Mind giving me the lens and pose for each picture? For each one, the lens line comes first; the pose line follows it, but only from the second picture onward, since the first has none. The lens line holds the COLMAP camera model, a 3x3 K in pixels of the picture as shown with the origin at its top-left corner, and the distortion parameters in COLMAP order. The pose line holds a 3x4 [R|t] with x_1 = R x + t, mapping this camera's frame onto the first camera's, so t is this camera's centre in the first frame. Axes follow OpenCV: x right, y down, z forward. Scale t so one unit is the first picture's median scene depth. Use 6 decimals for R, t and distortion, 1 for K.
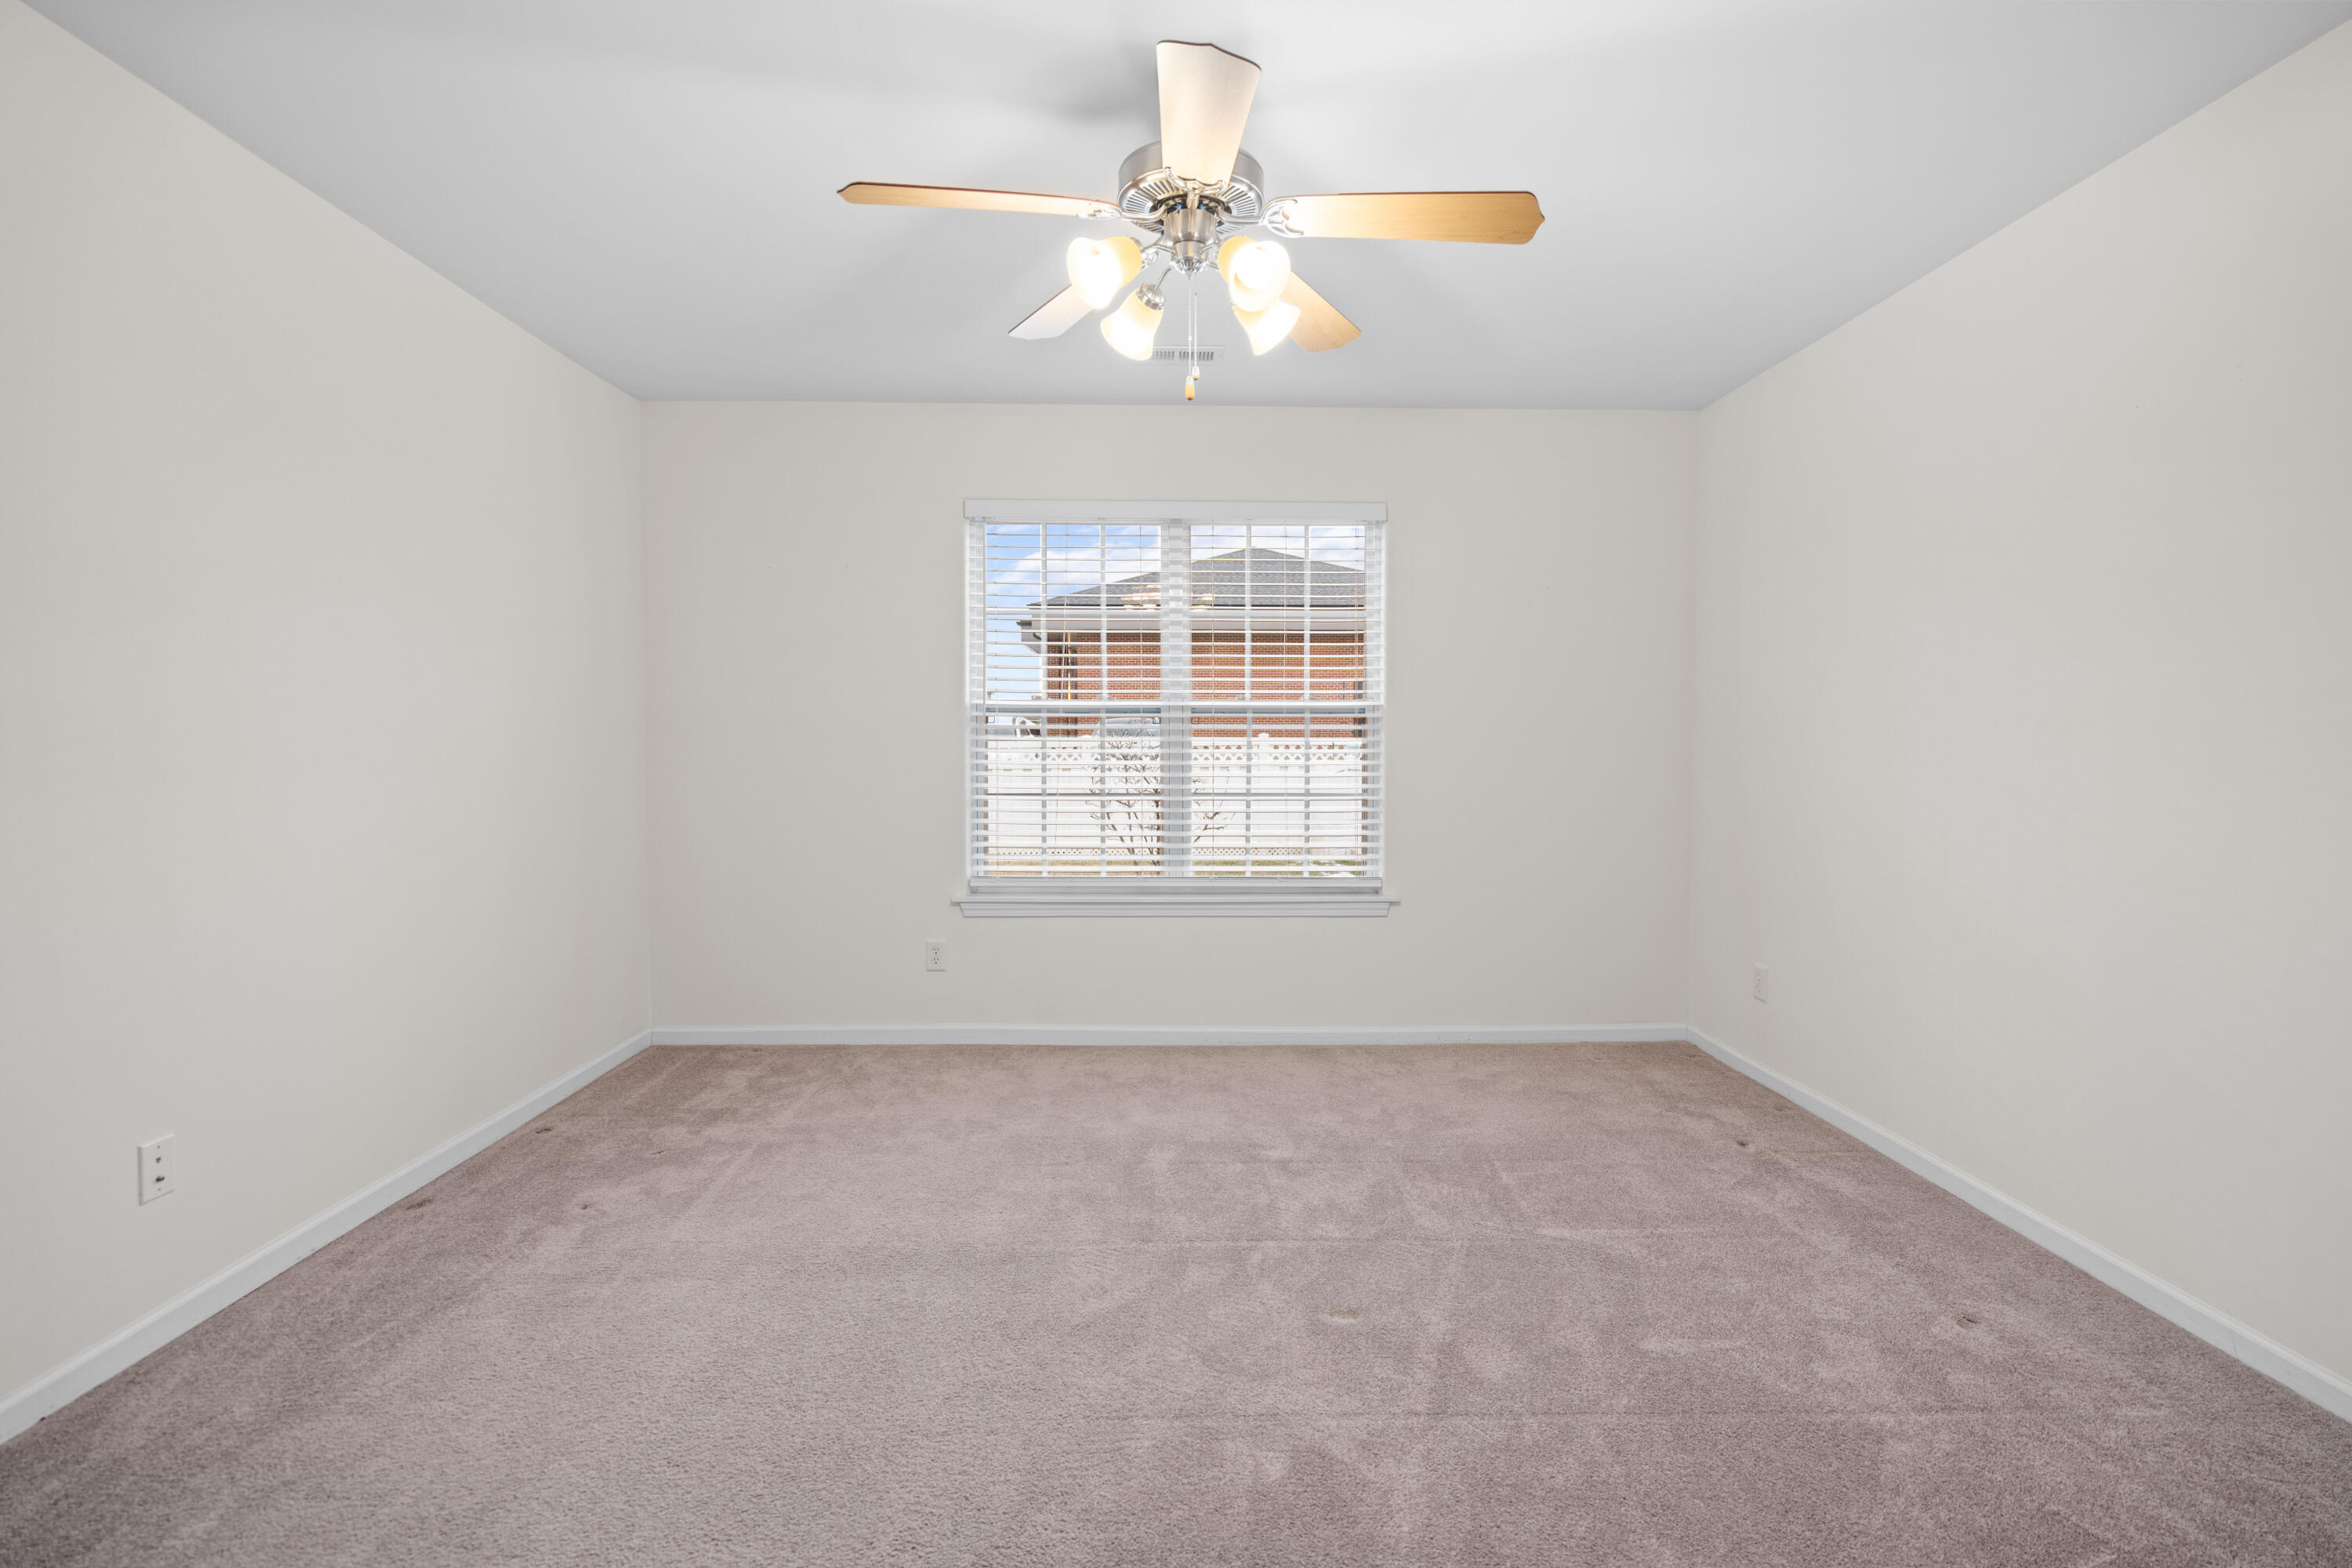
lens RADIAL K [[1052.6, 0, 1171.5], [0, 1052.6, 786.6], [0, 0, 1]] dist [-0.009444, 0.002490]
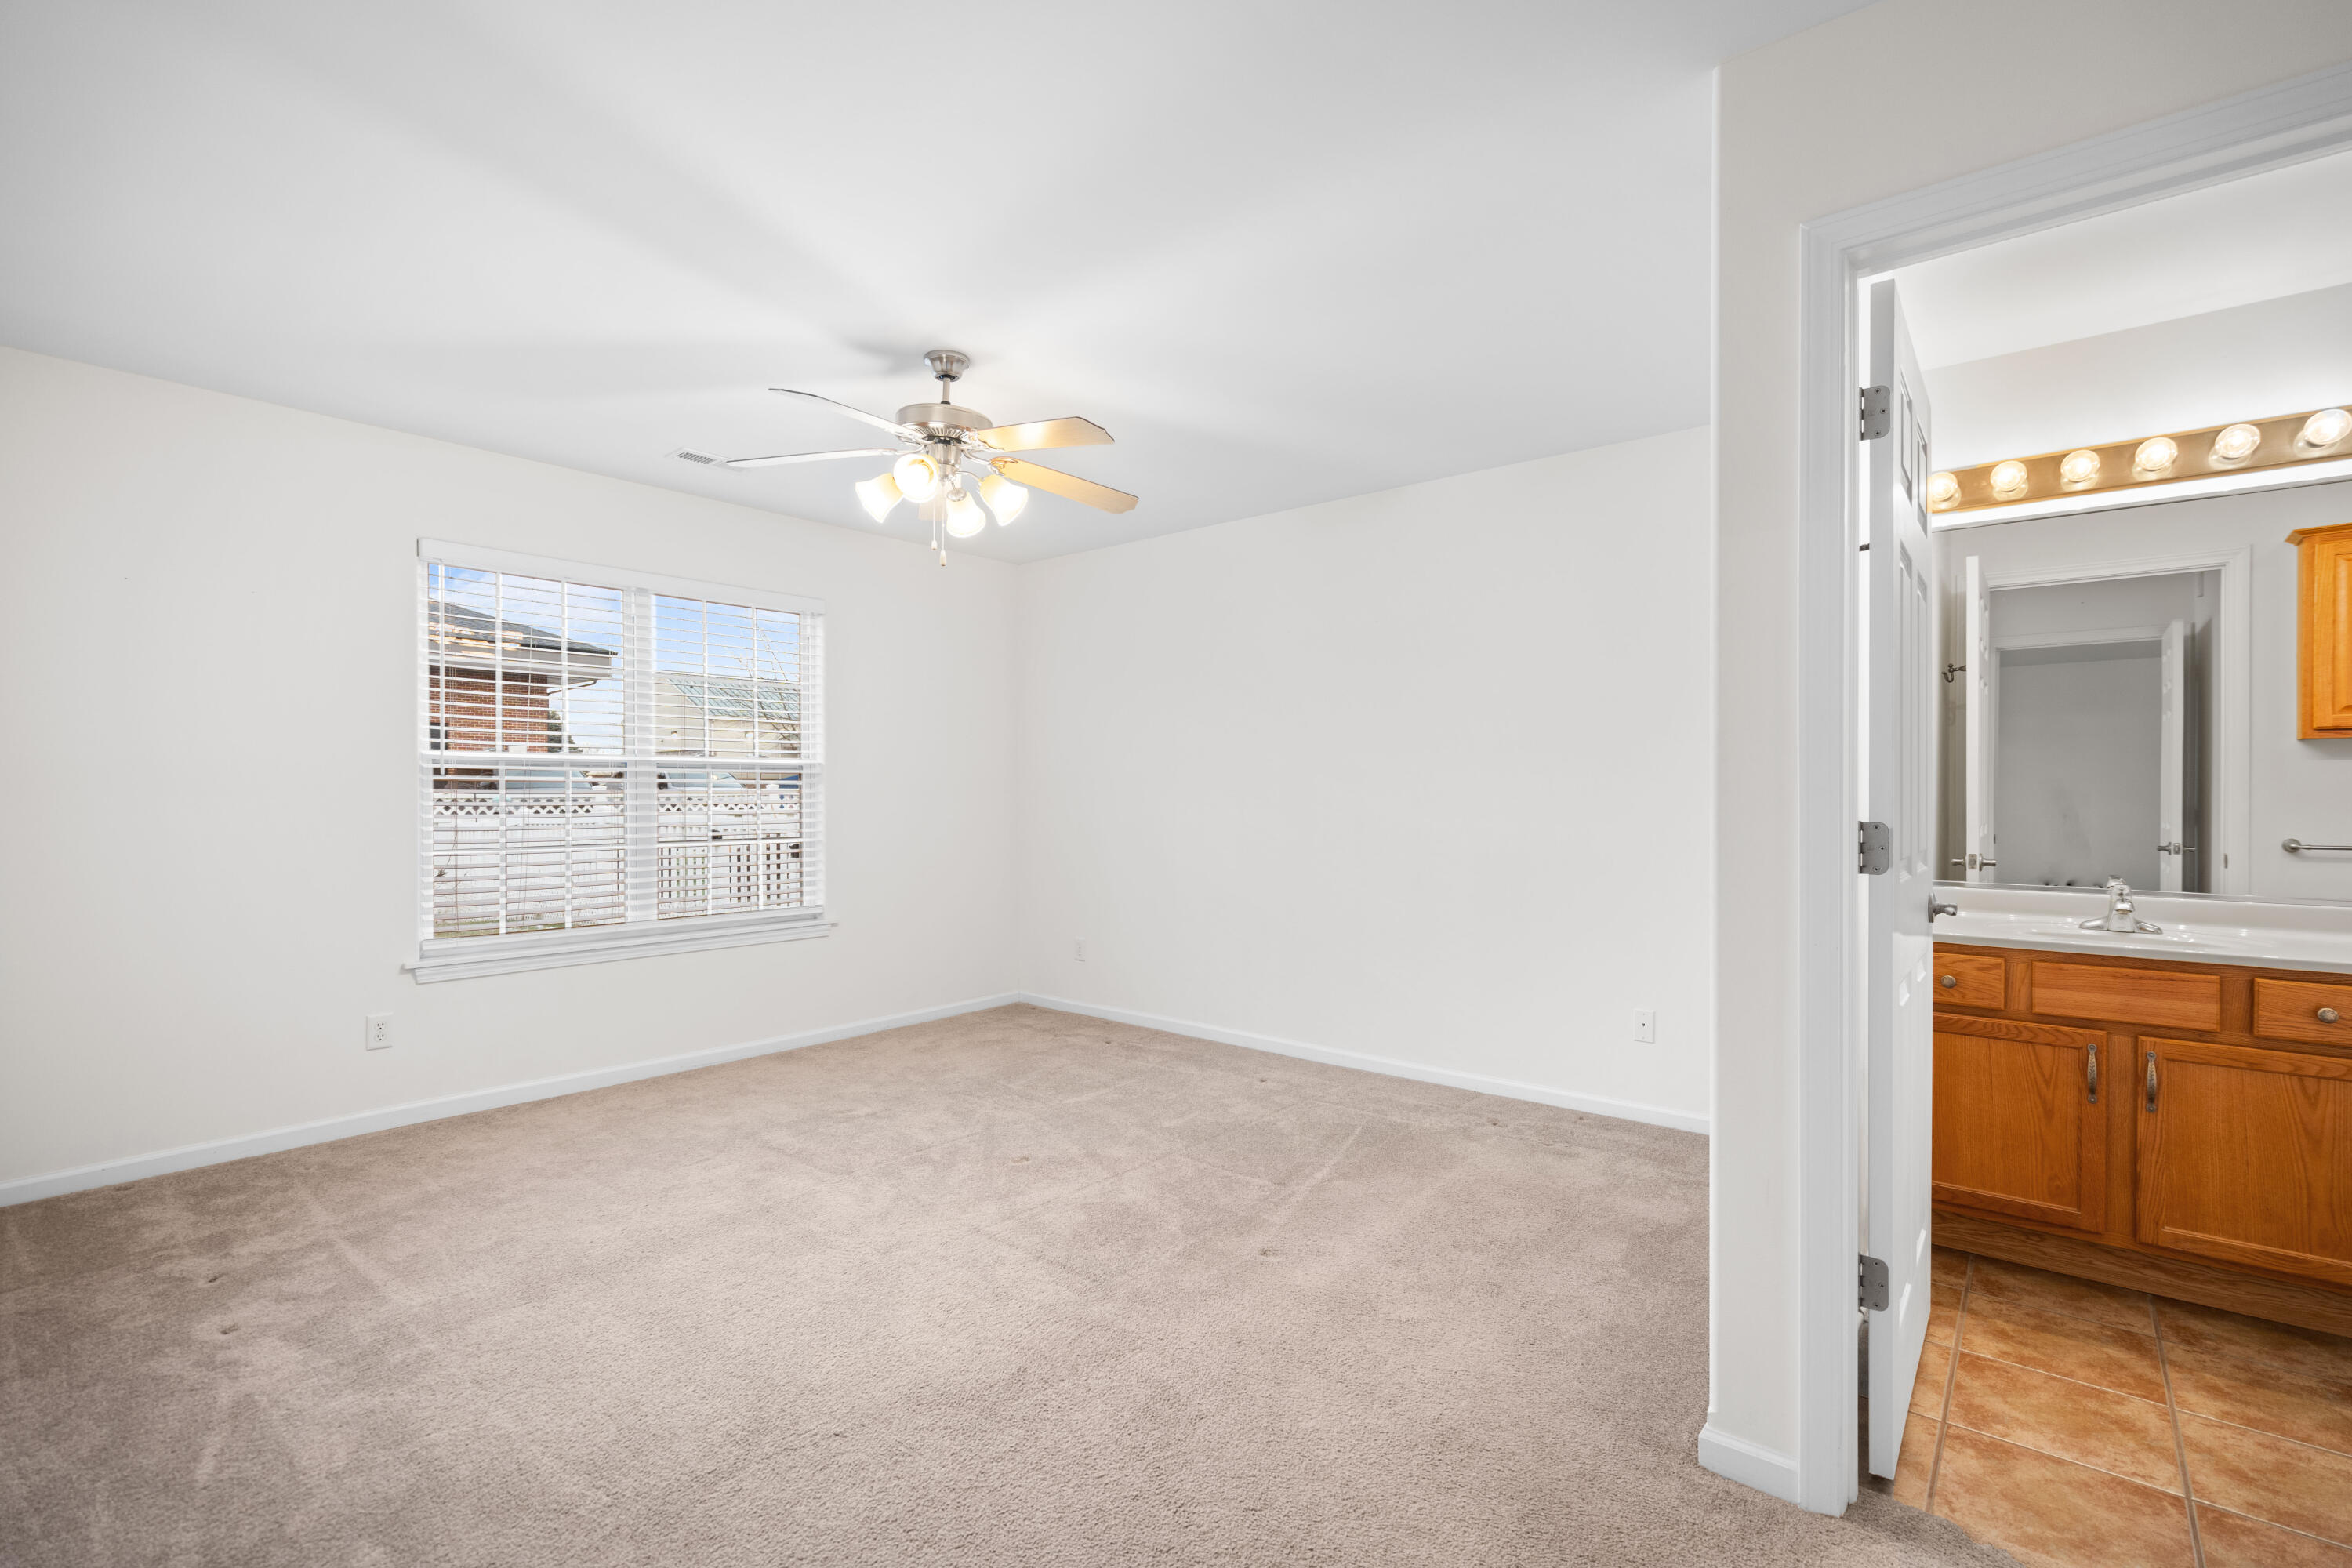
lens RADIAL K [[1052.6, 0, 1181.2], [0, 1052.6, 787.3], [0, 0, 1]] dist [-0.009444, 0.002490]
pose [[0.652223, 0.002347, 0.758024, -0.626529], [0.037436, 0.998675, -0.035303, 0.012496], [-0.757102, 0.051403, 0.651271, -0.157638]]
